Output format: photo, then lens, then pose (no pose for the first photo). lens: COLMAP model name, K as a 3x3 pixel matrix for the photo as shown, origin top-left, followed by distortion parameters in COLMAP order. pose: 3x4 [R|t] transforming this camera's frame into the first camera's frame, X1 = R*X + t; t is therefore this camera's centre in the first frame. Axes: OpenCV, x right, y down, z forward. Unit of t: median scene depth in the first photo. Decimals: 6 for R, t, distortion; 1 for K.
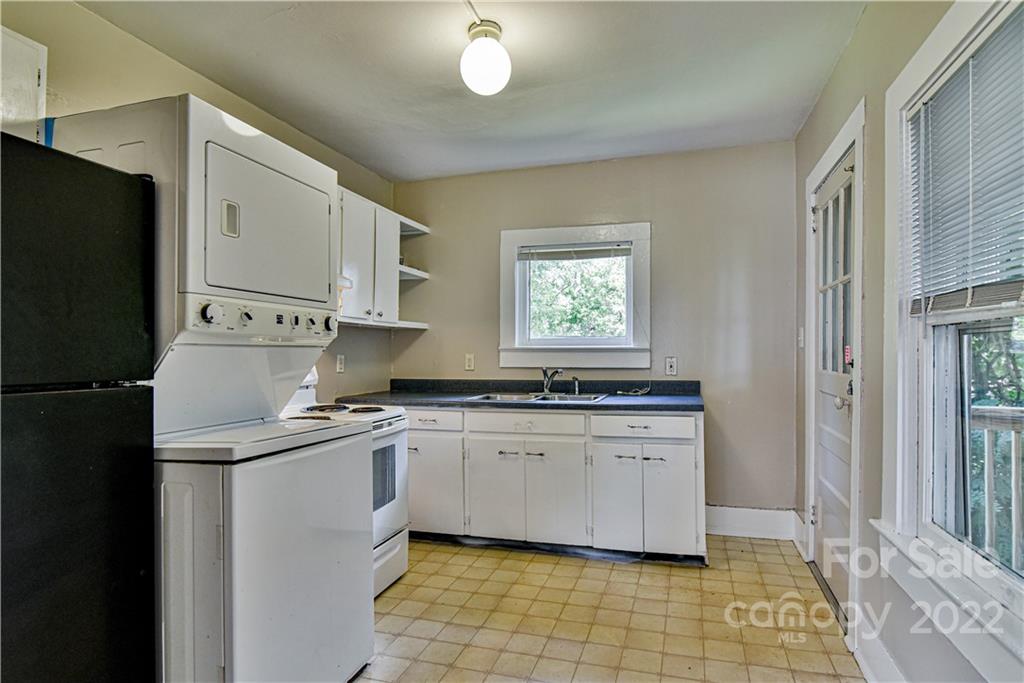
lens RADIAL K [[548.4, 0, 513.6], [0, 548.4, 337.2], [0, 0, 1]] dist [-0.021485, -0.002762]
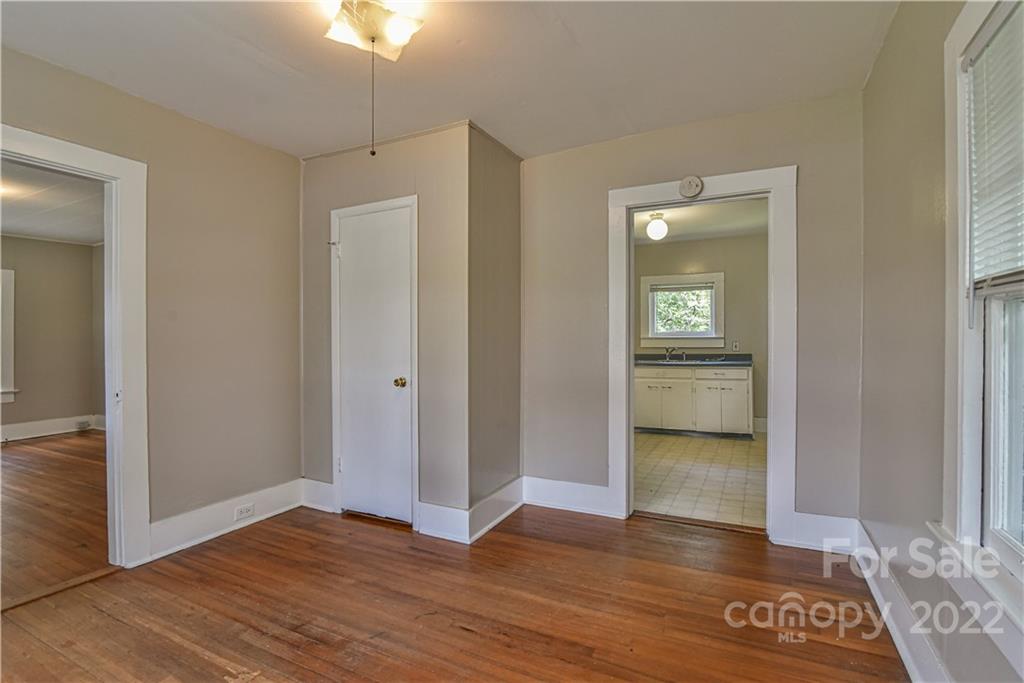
lens RADIAL K [[473.3, 0, 494.9], [0, 473.3, 335.0], [0, 0, 1]] dist [-0.018144, 0.000131]
pose [[0.980163, -0.006773, -0.198075, -0.229657], [0.010145, 0.999820, 0.016014, -0.024195], [0.197931, -0.017706, 0.980056, -0.849681]]
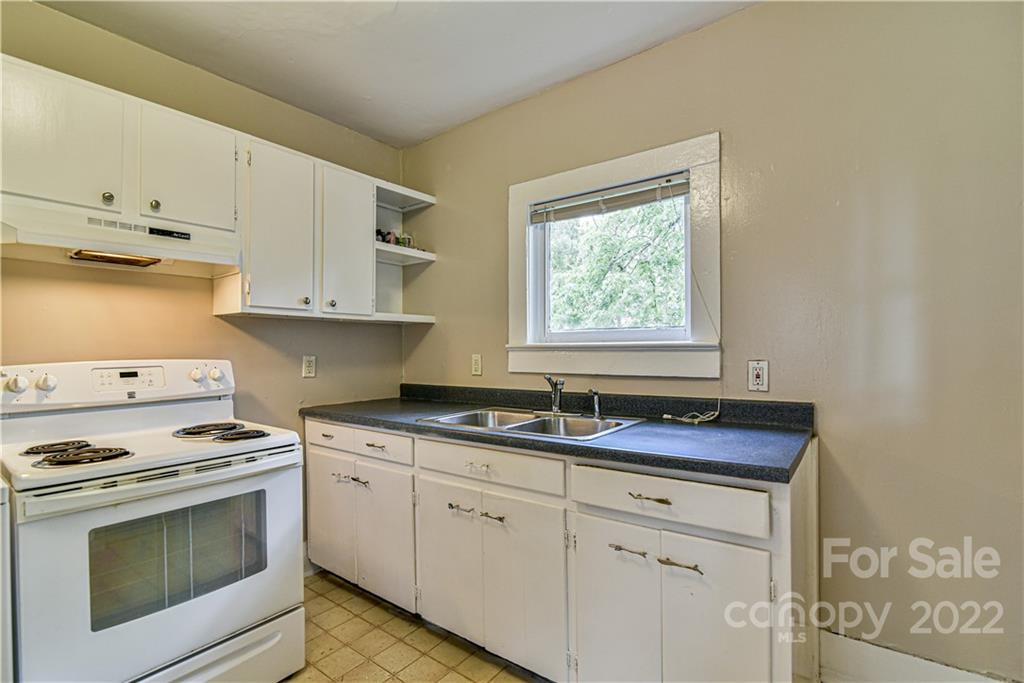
lens RADIAL K [[473.3, 0, 501.7], [0, 473.3, 344.9], [0, 0, 1]] dist [-0.018144, 0.000131]
pose [[0.934800, -0.008346, -0.355075, 0.221193], [0.014606, 0.999782, 0.014953, 0.009868], [0.354873, -0.019164, 0.934718, 0.465487]]
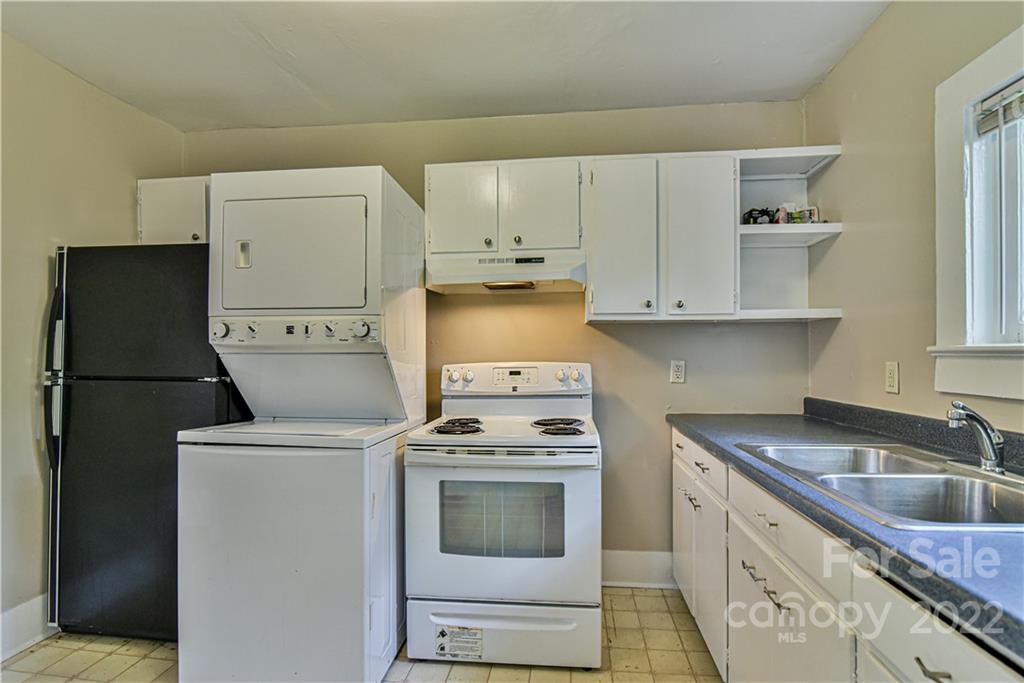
lens RADIAL K [[473.3, 0, 514.0], [0, 473.3, 351.9], [0, 0, 1]] dist [-0.018144, 0.000131]
pose [[0.194816, -0.005071, -0.980827, 0.326813], [0.029216, 0.999573, 0.000635, 0.013503], [0.980405, -0.028779, 0.194881, 0.674491]]
